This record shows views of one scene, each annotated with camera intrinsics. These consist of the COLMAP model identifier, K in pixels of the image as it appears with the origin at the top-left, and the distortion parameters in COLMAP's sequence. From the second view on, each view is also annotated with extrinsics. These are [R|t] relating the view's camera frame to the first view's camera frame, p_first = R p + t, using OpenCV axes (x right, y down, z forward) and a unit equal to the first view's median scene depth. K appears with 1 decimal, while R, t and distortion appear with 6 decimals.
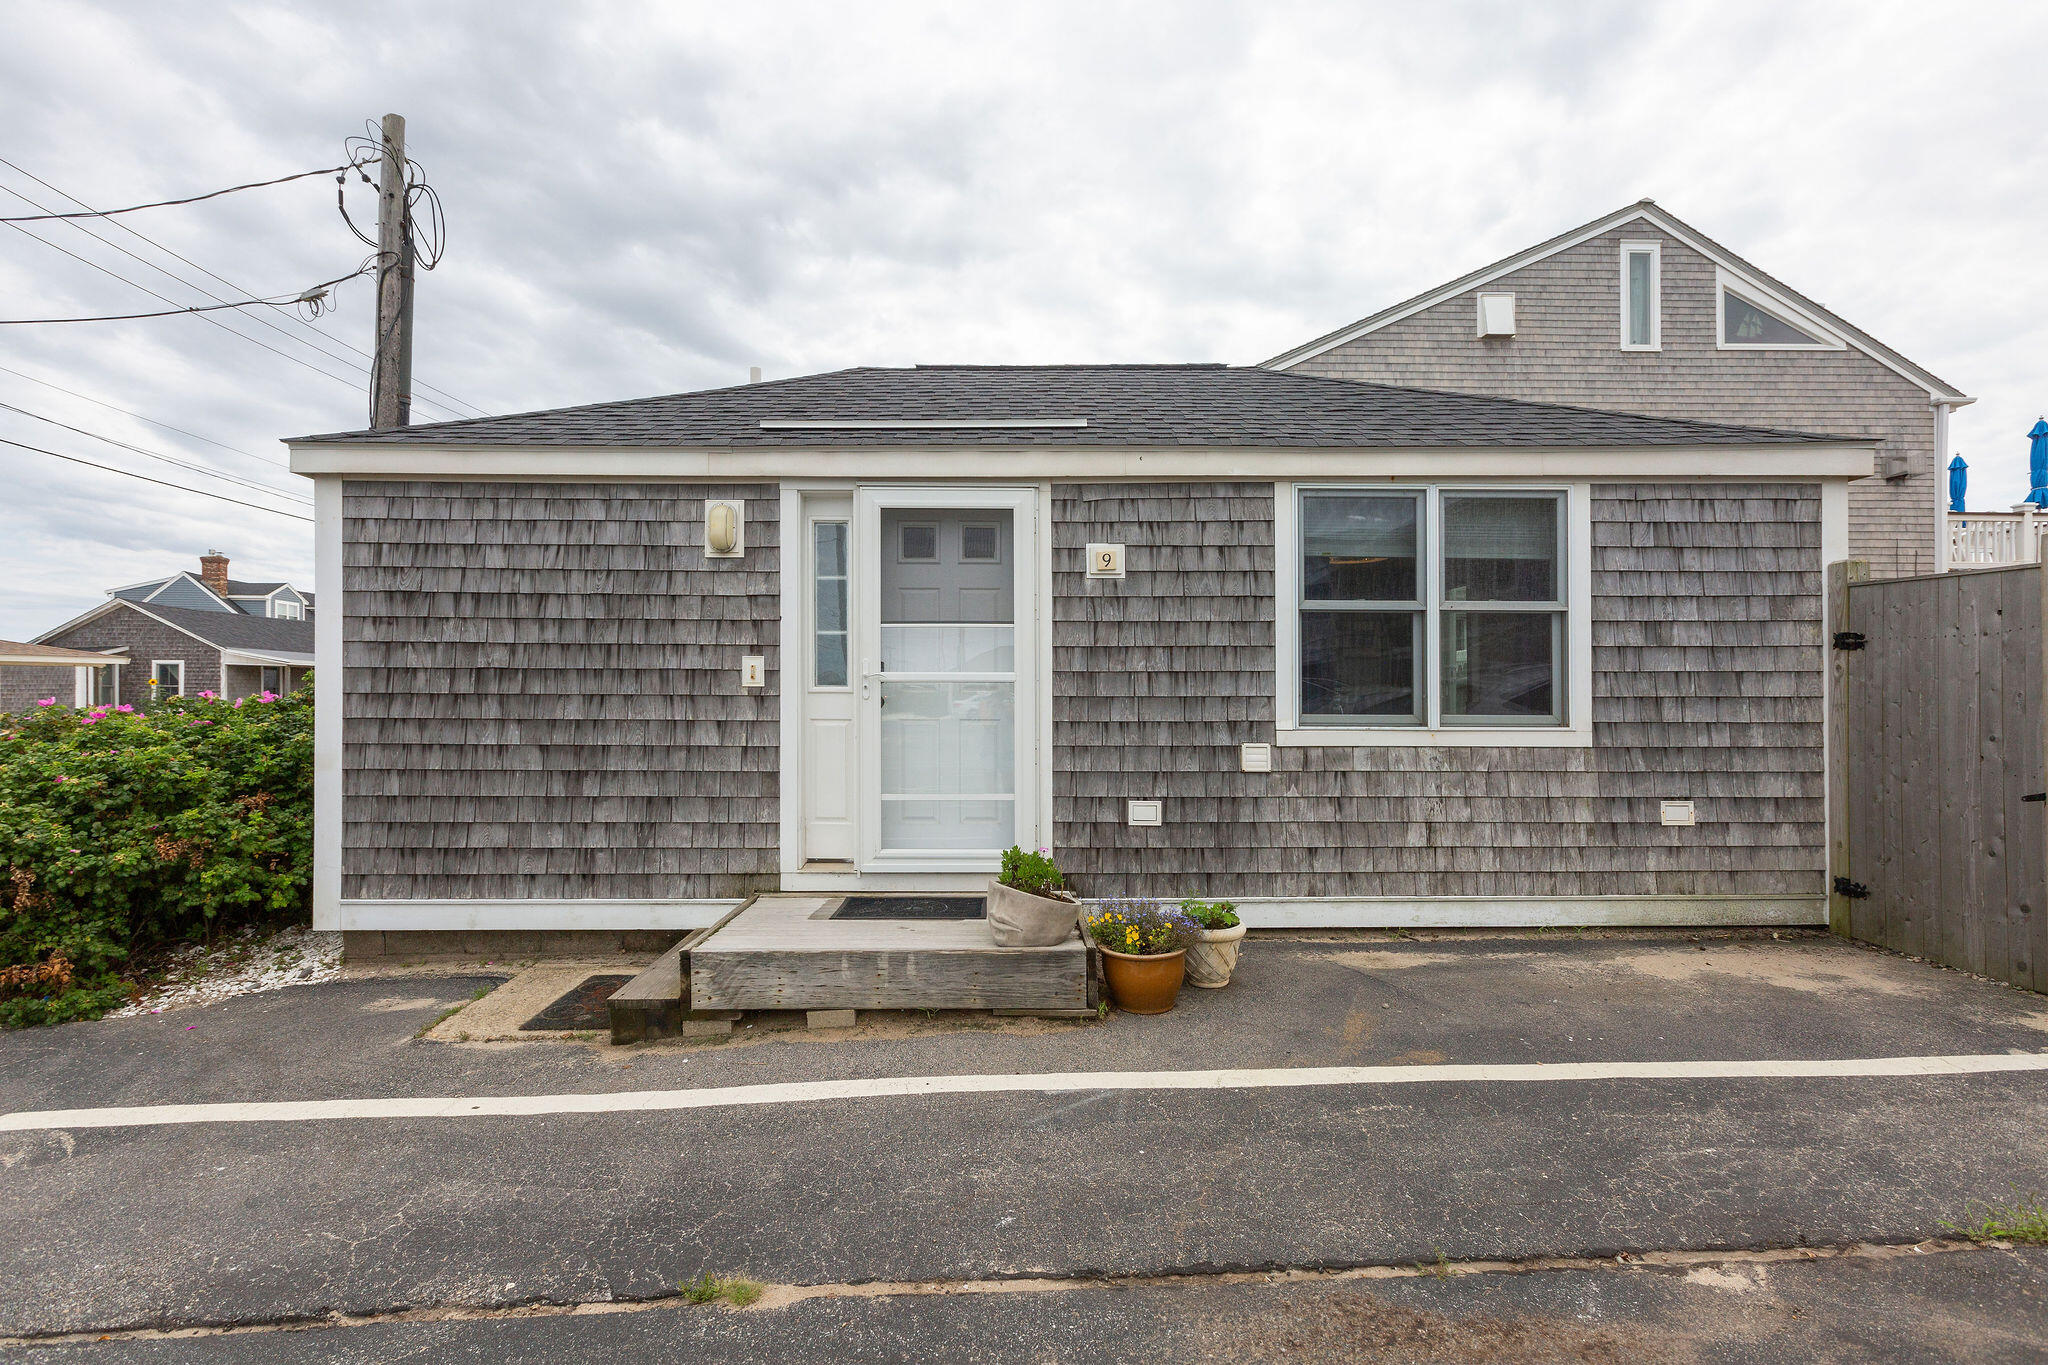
lens RADIAL K [[913.3, 0, 1022.8], [0, 913.3, 691.2], [0, 0, 1]] dist [-0.000336, 0.000243]
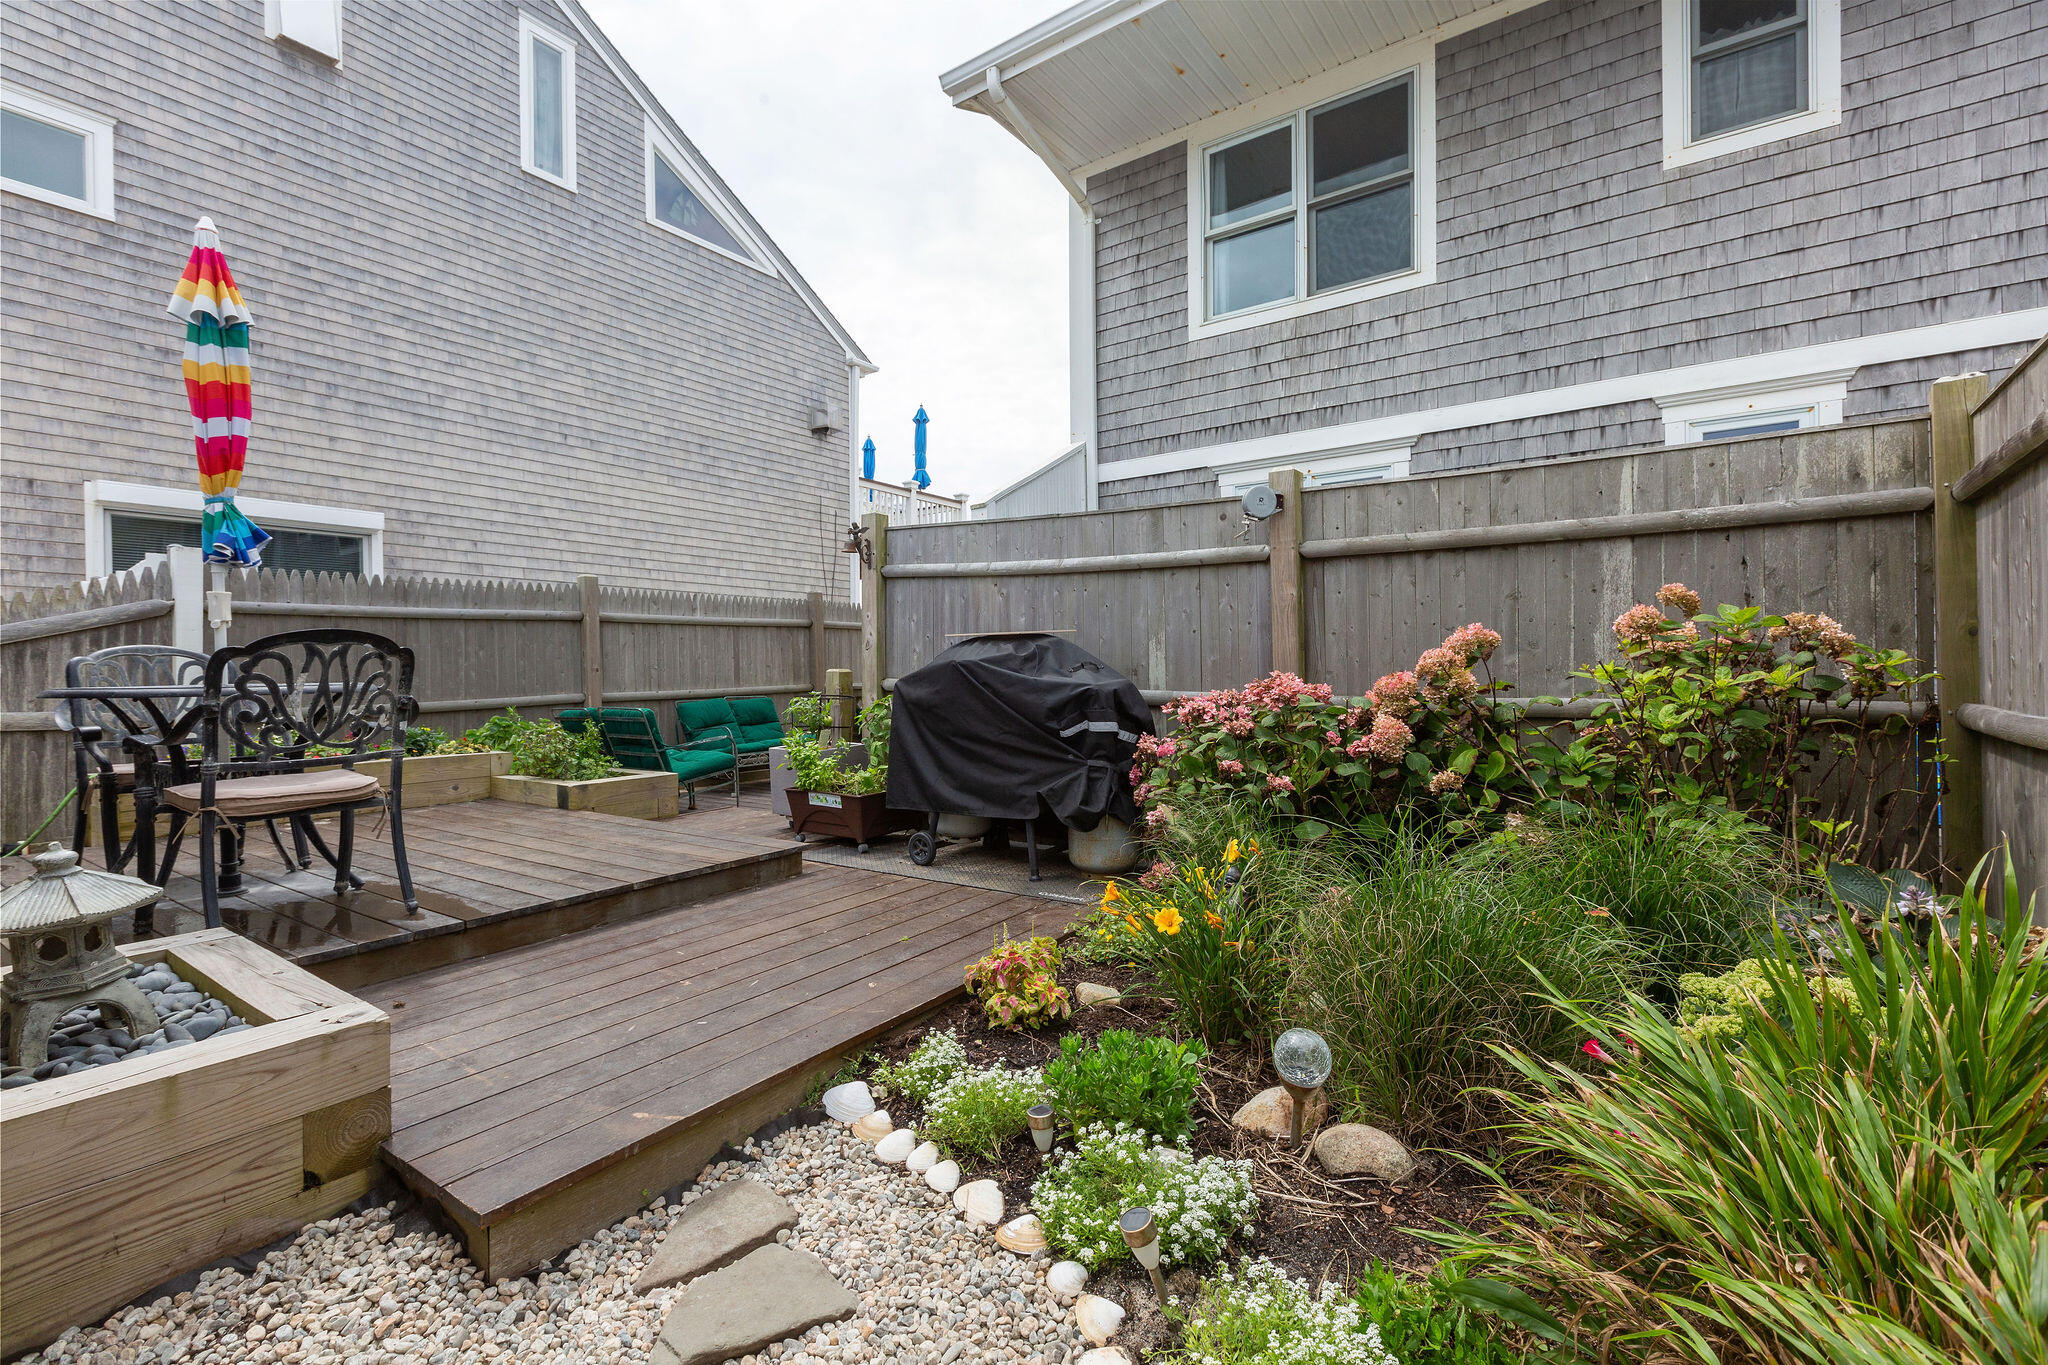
lens RADIAL K [[913.3, 0, 1013.2], [0, 913.3, 678.8], [0, 0, 1]] dist [-0.000336, 0.000243]
pose [[0.588599, -0.011489, 0.808343, 0.304946], [0.003225, 0.999924, 0.011864, 0.012648], [-0.808419, -0.004376, 0.588592, 0.278130]]
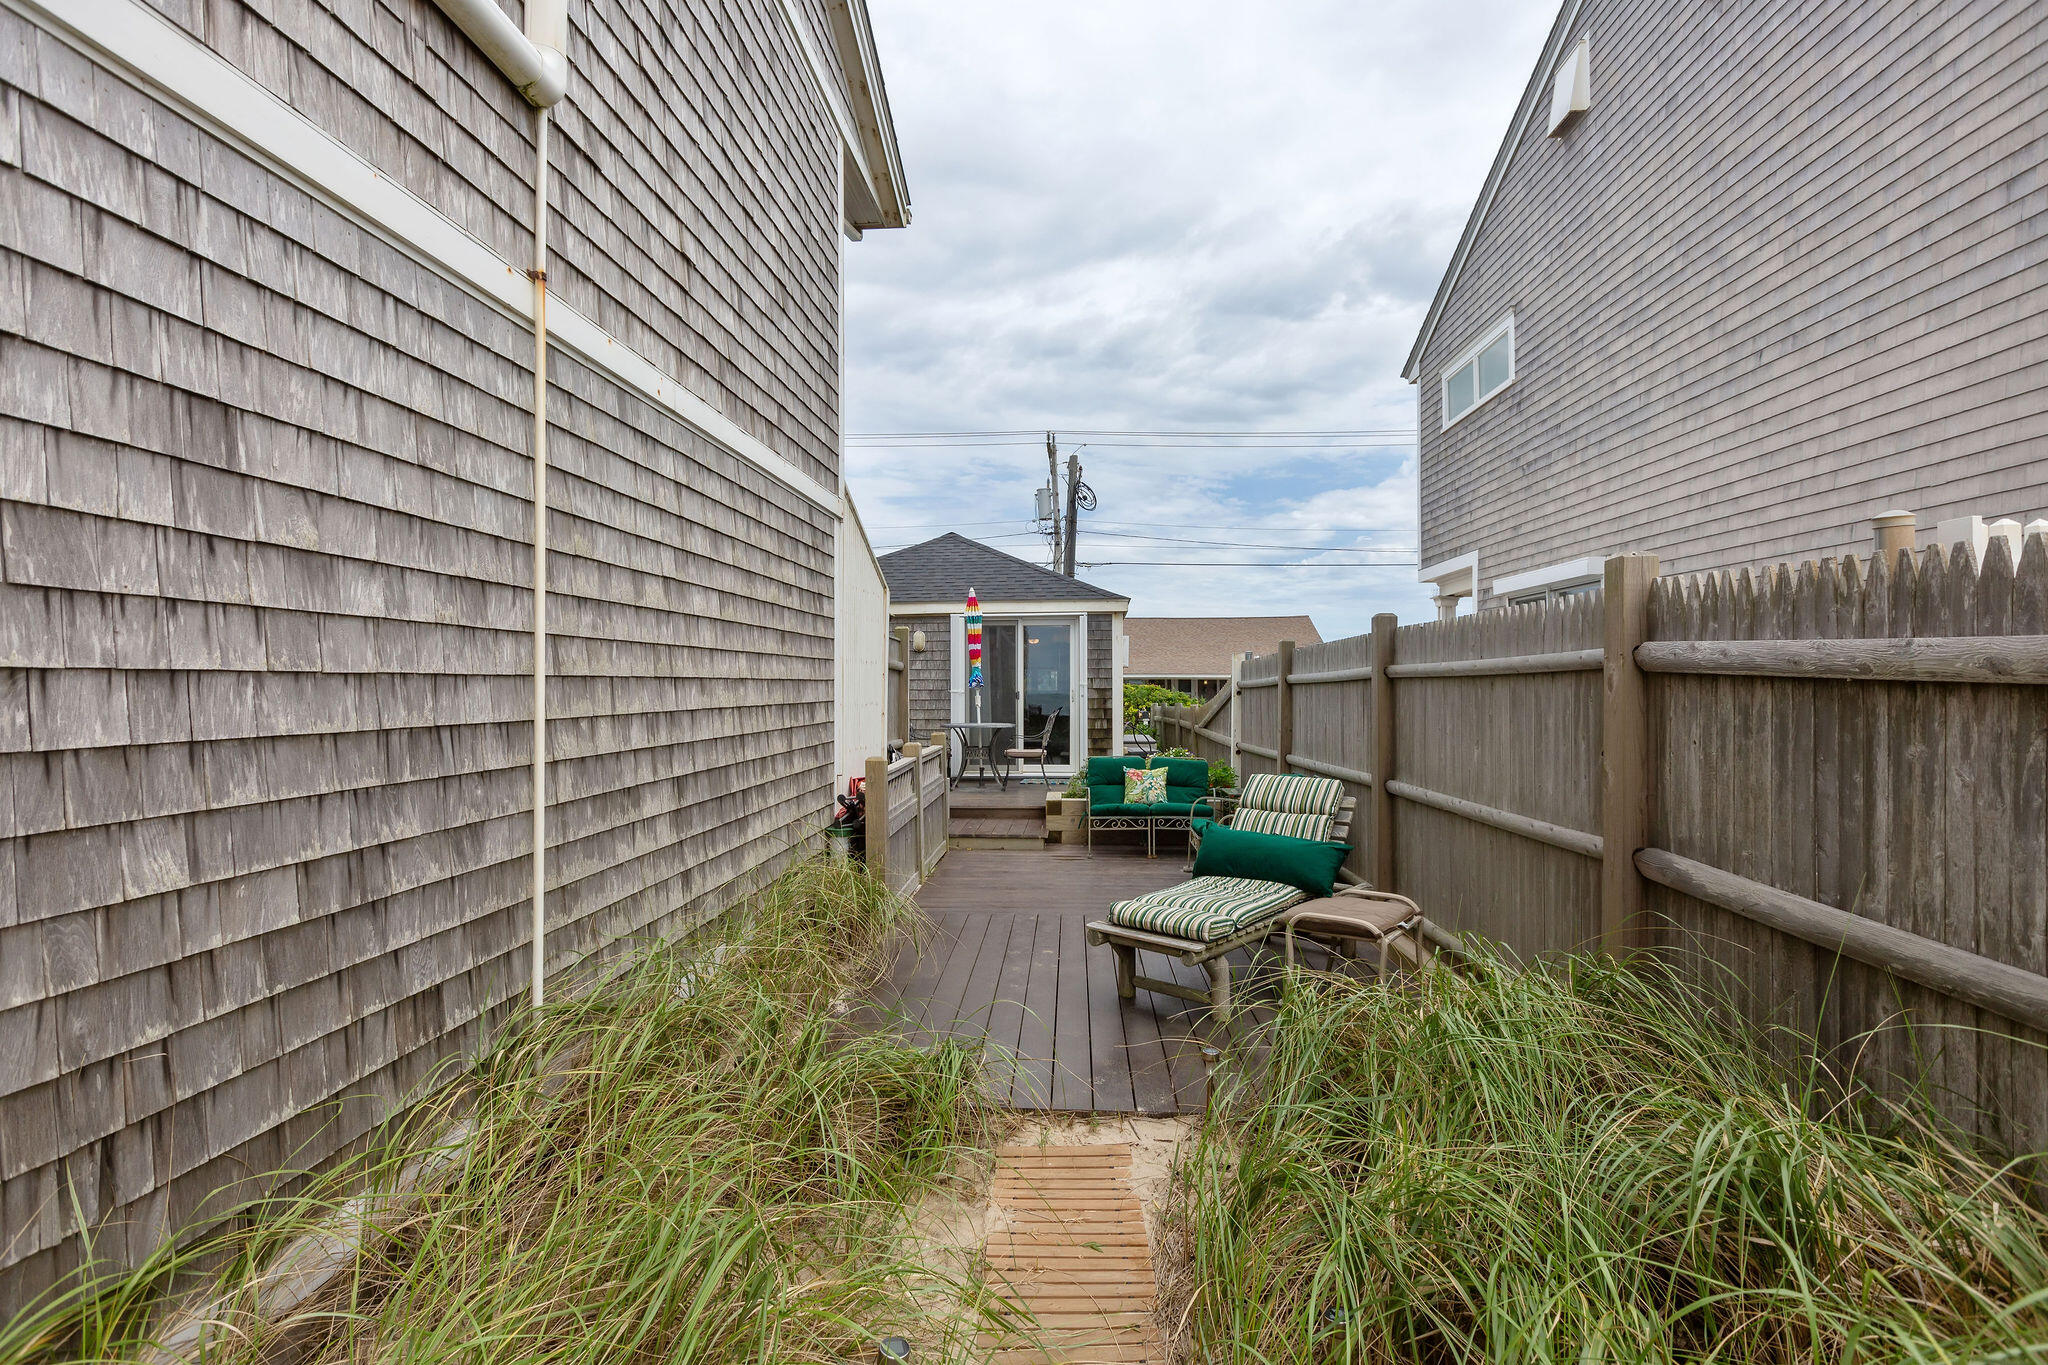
lens RADIAL K [[984.0, 0, 1017.7], [0, 984.0, 678.0], [0, 0, 1]] dist [-0.003666, -0.000622]
pose [[-0.078096, -0.005912, -0.996928, 1.178237], [0.009491, 0.999933, -0.006673, -0.016394], [0.996901, -0.009983, -0.078034, 0.671124]]
